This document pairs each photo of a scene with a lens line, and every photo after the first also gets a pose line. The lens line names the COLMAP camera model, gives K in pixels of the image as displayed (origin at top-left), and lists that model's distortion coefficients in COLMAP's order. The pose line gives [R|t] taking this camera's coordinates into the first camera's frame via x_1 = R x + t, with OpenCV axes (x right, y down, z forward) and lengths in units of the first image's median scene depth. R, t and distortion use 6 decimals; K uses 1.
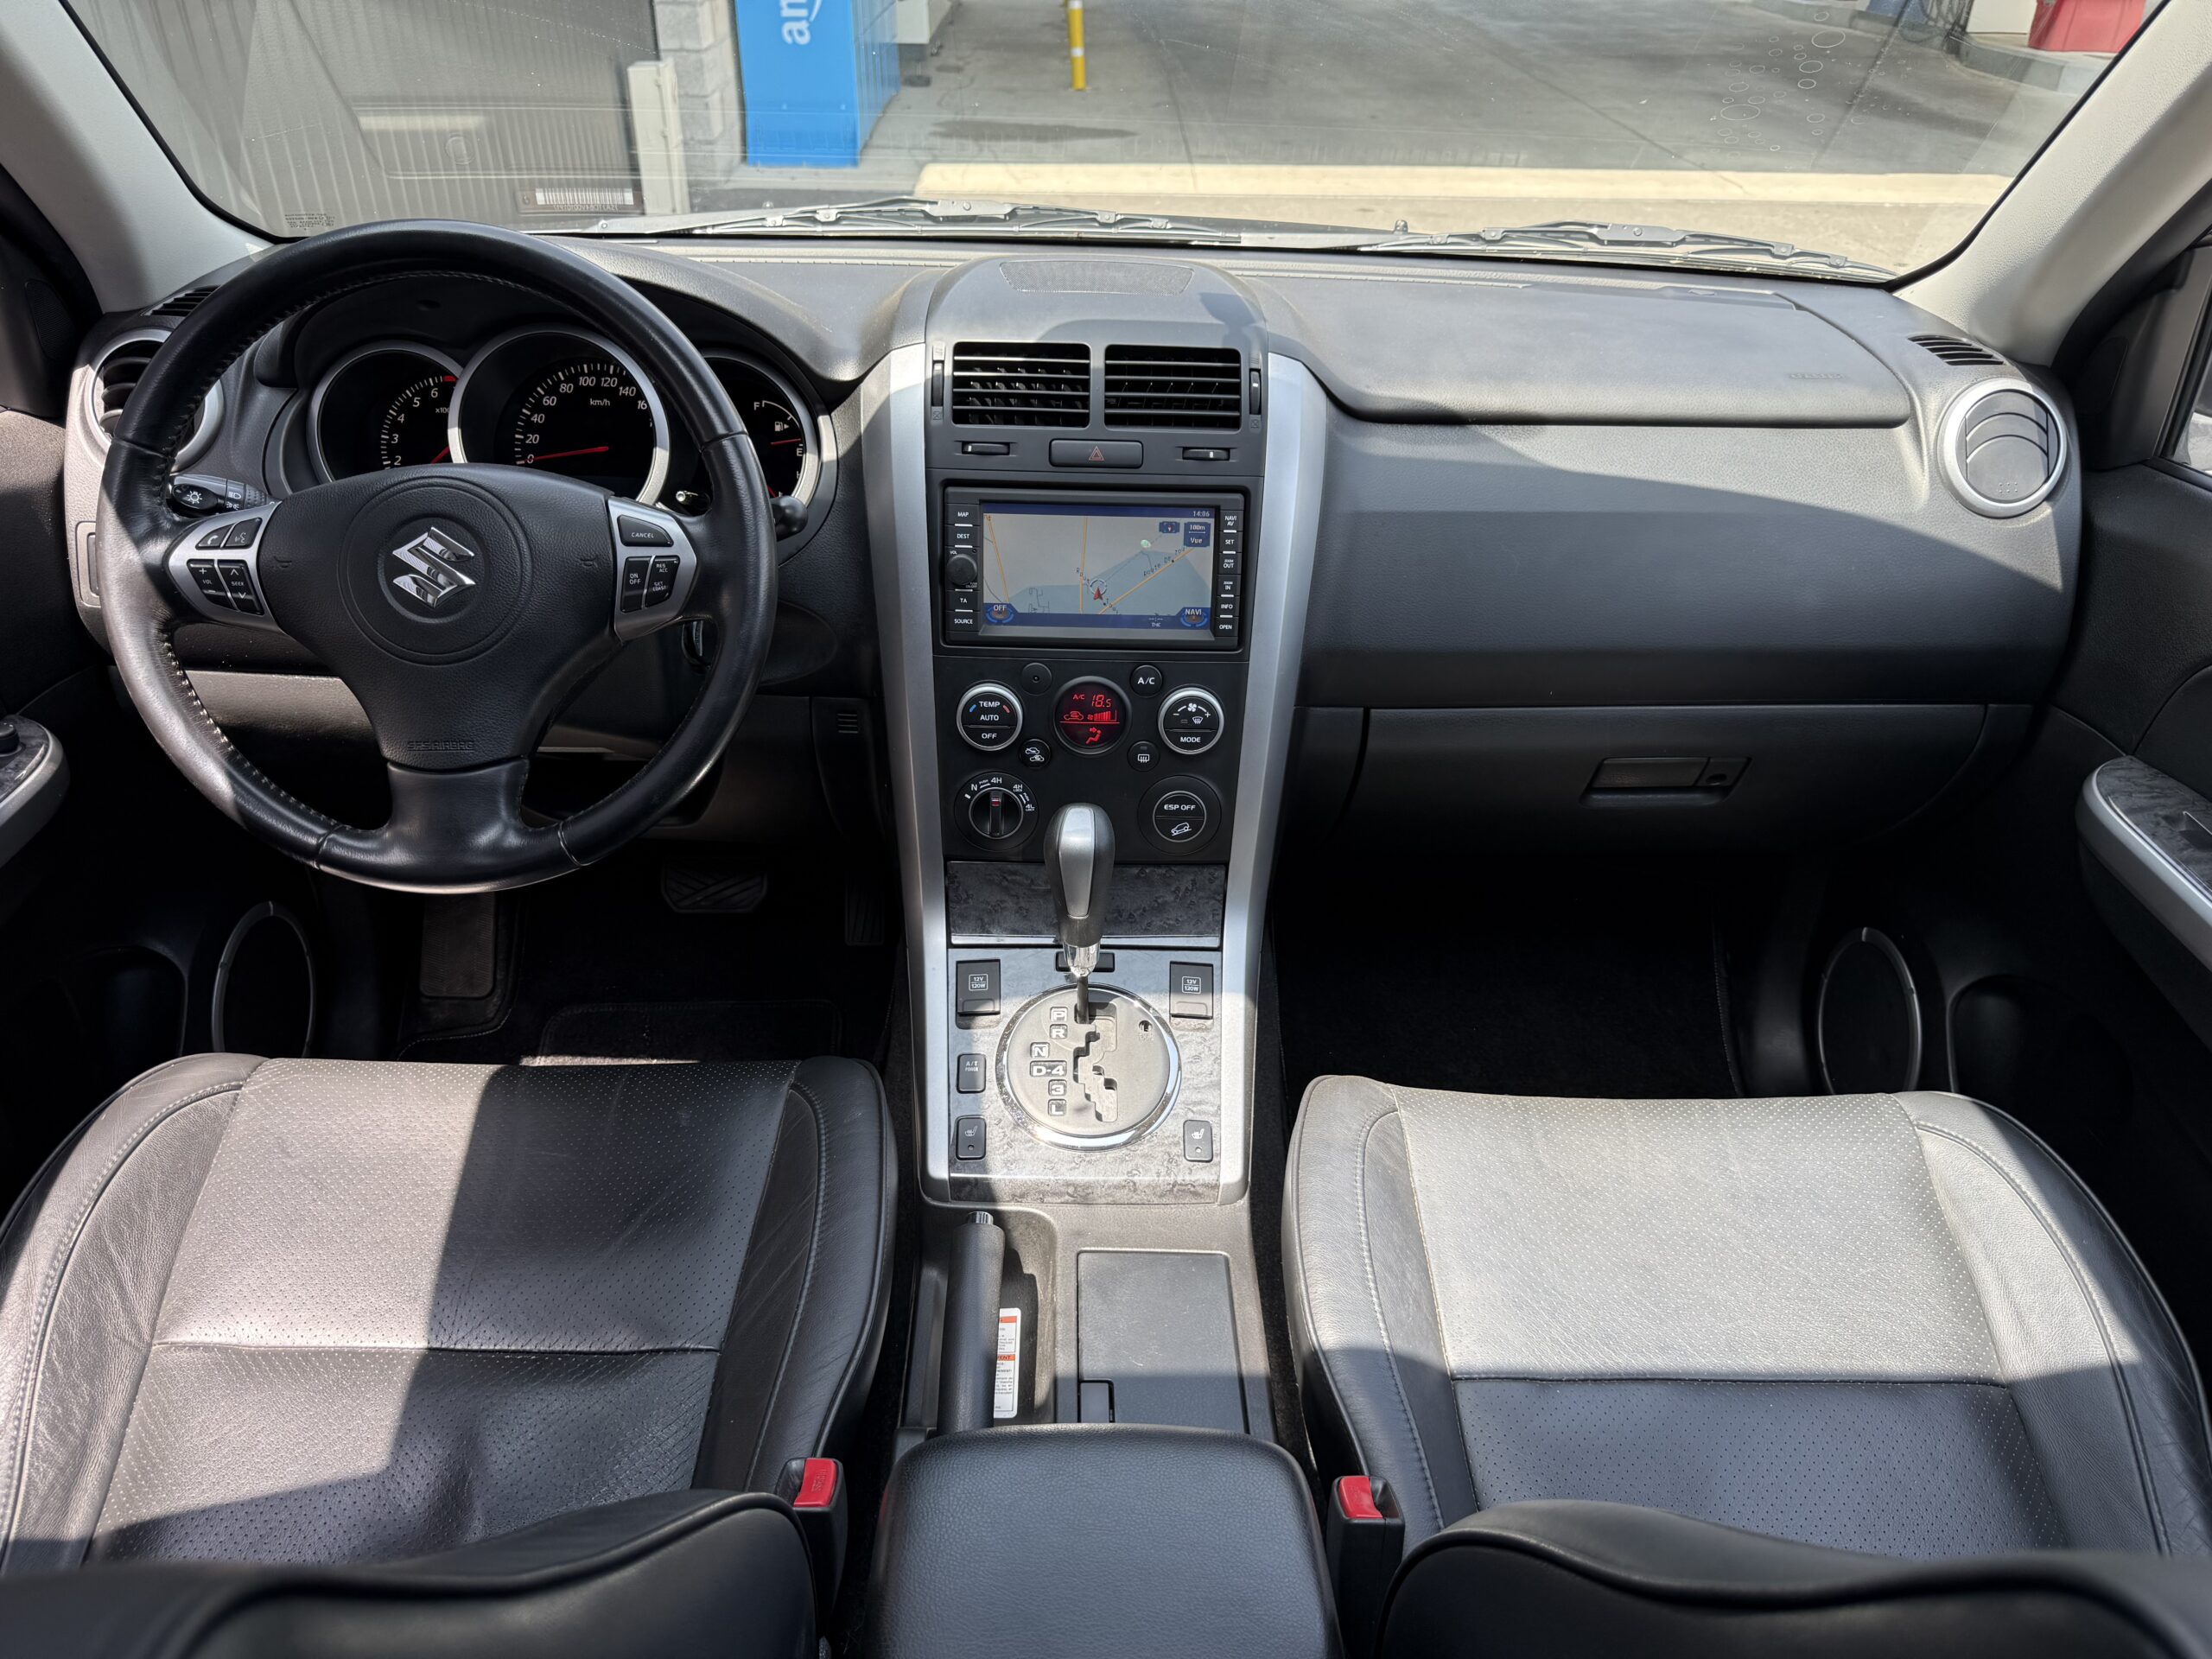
lens RADIAL K [[1531.7, 0, 1106.0], [0, 1531.7, 829.5], [0, 0, 1]] dist [0.074946, -0.142563]
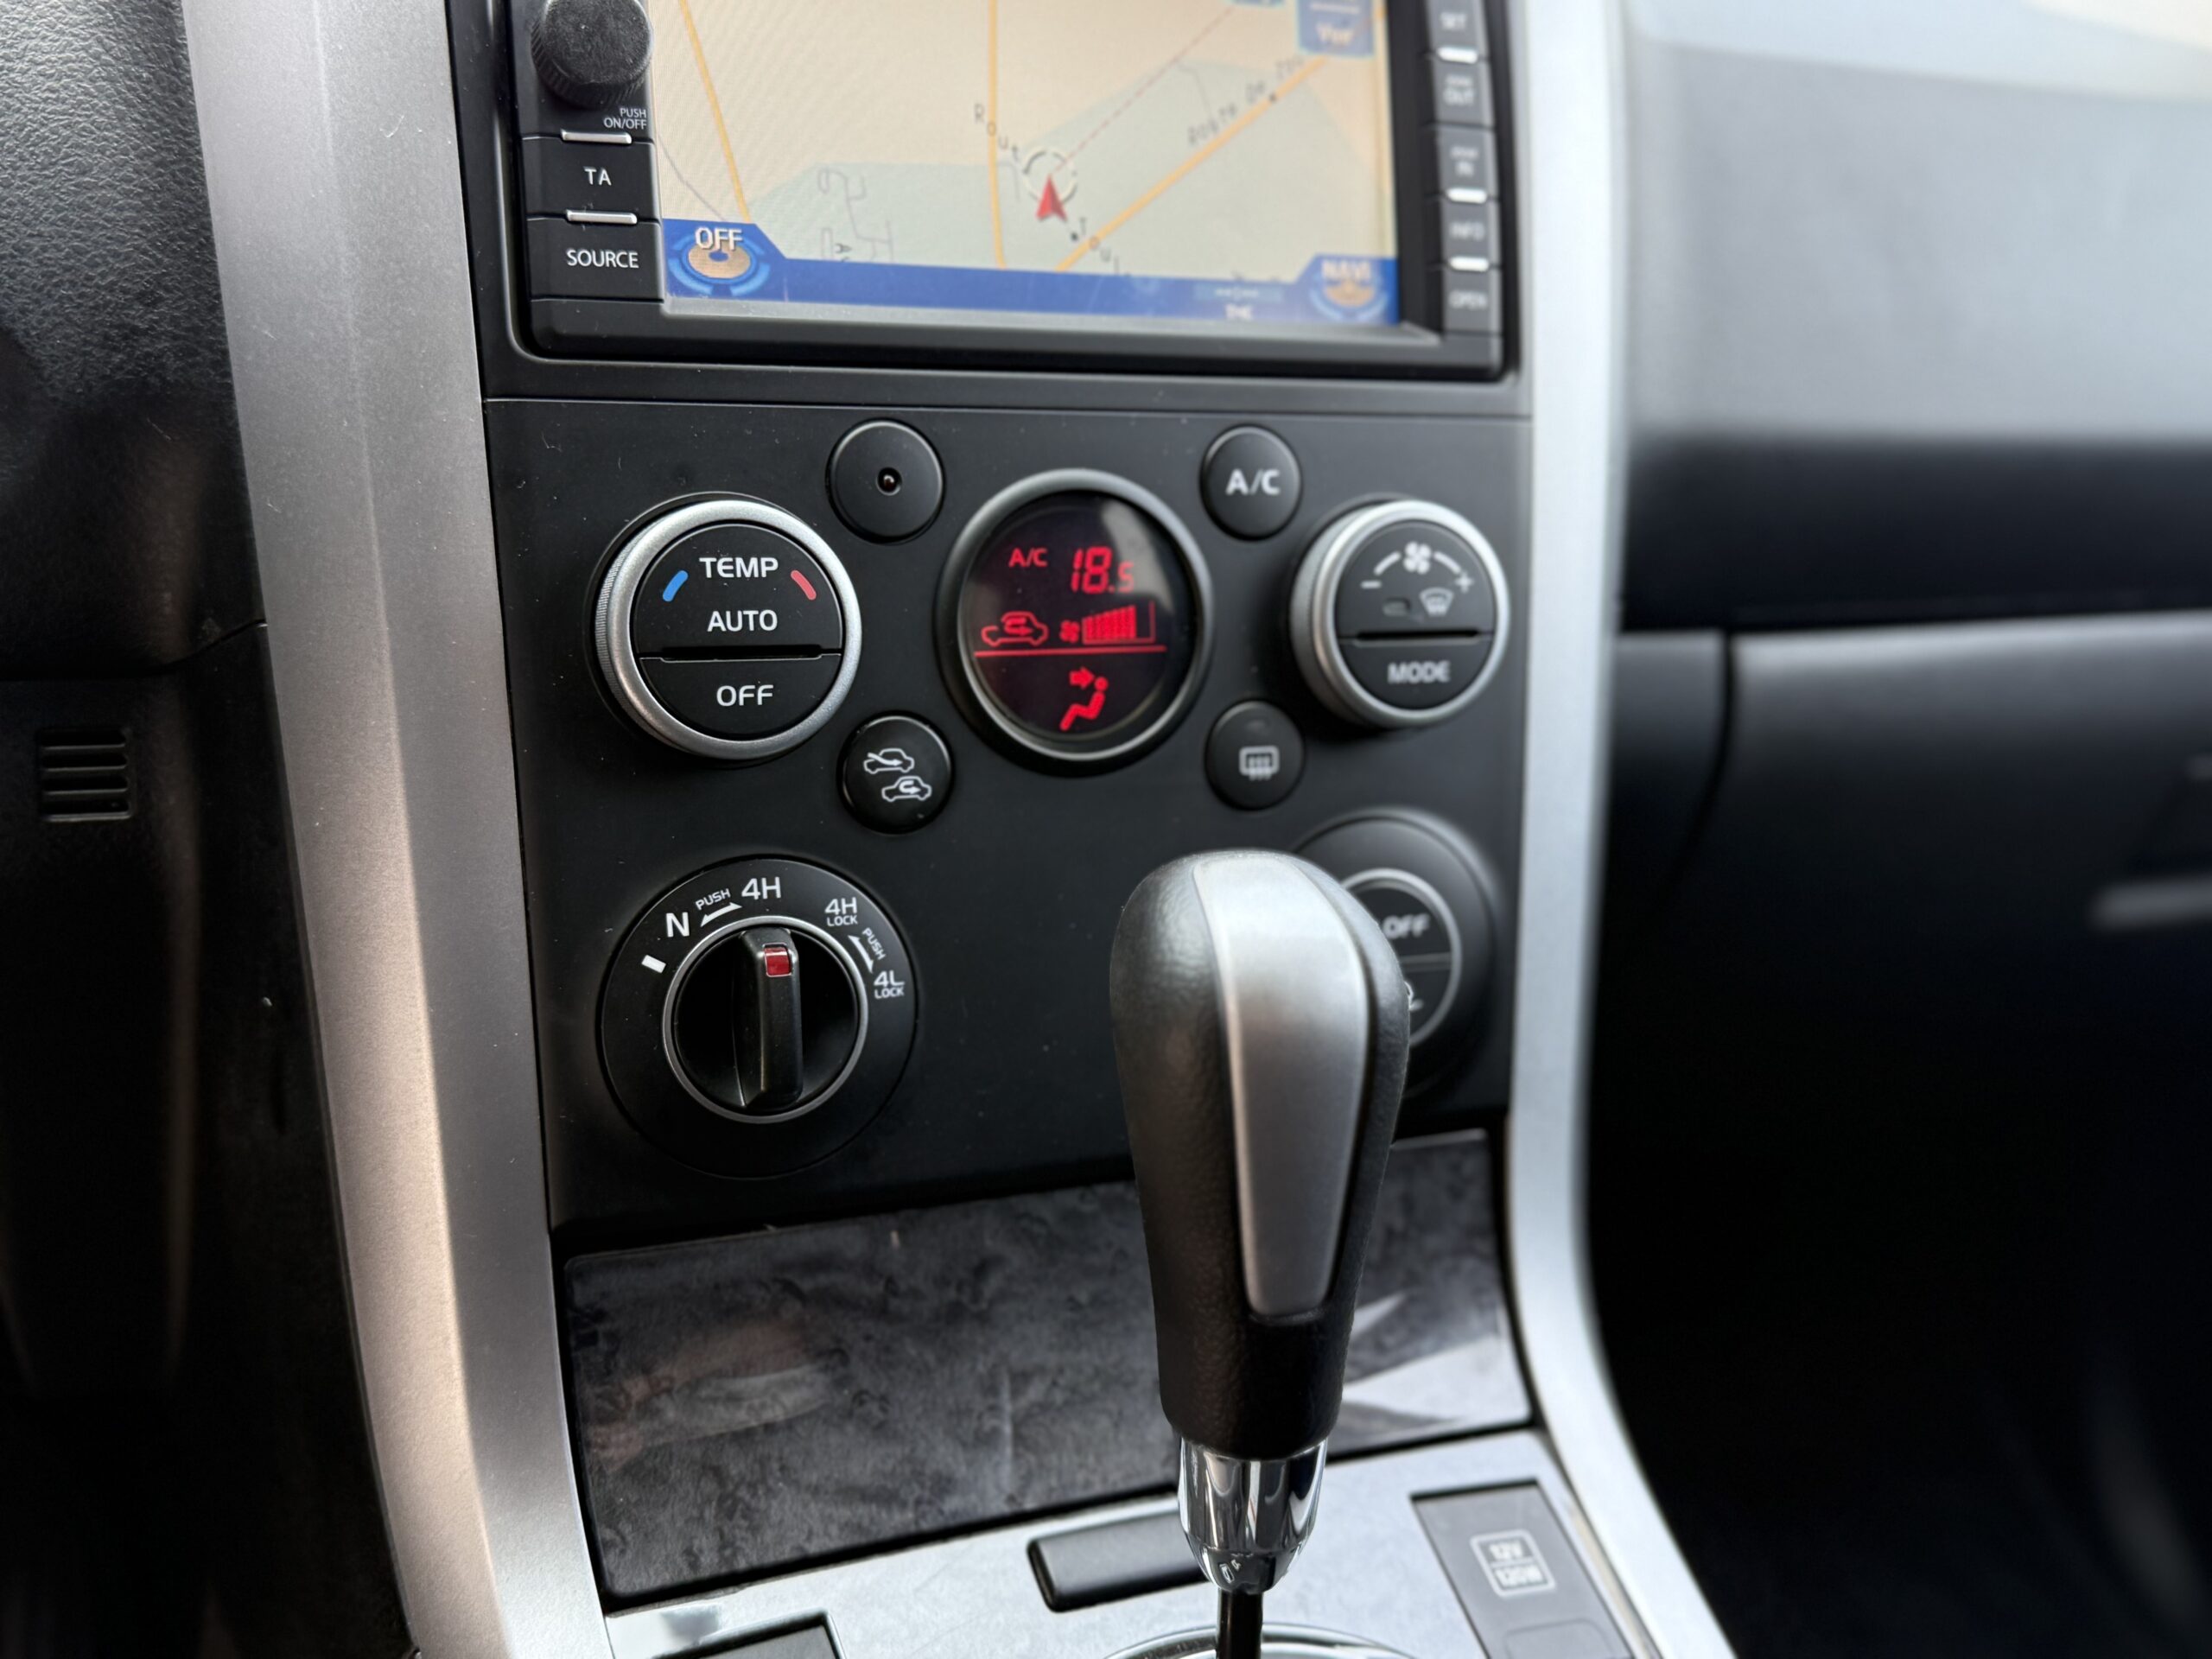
lens RADIAL K [[2240.0, 0, 1106.0], [0, 2240.0, 829.5], [0, 0, 1]] dist [0.129816, 0.001901]
pose [[0.913006, -0.077758, 0.400466, -0.173543], [0.182628, 0.955709, -0.230796, 0.058023], [-0.364783, 0.283855, 0.886769, 0.651833]]
